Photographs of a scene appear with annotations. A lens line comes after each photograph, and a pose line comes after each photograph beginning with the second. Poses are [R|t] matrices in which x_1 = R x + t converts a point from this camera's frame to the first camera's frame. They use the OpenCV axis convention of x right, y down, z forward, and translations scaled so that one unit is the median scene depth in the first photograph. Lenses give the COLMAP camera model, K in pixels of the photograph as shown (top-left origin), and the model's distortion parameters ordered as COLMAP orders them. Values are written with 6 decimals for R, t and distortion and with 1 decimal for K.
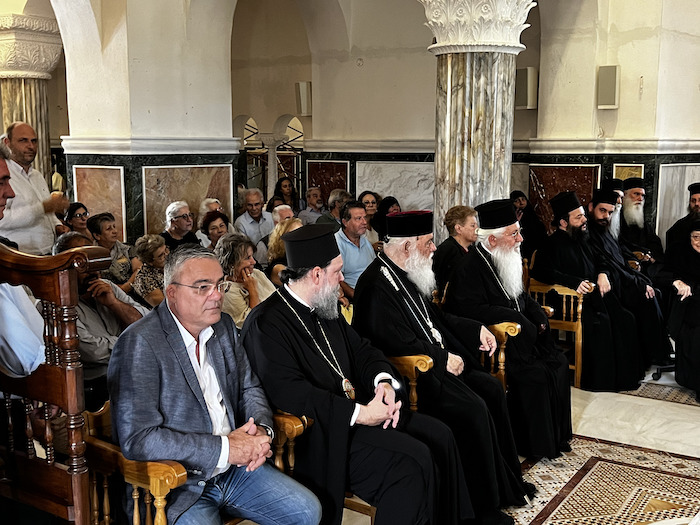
lens RADIAL K [[823.9, 0, 349.8], [0, 823.9, 262.2], [0, 0, 1]] dist [0.070779, 0.000000]
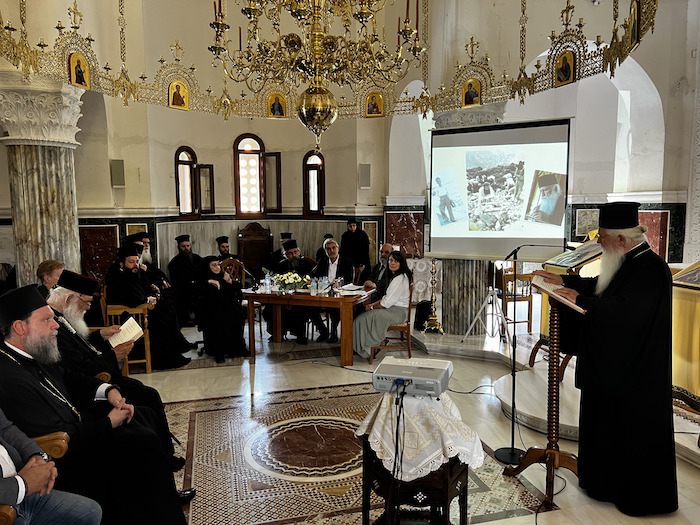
lens RADIAL K [[525.3, 0, 348.4], [0, 525.3, 263.4], [0, 0, 1]] dist [0.025612, -0.036311]
pose [[0.680385, -0.087884, 0.727567, -0.152564], [0.113335, 0.993458, 0.014016, -0.018380], [-0.724039, 0.072923, 0.685894, 0.065466]]
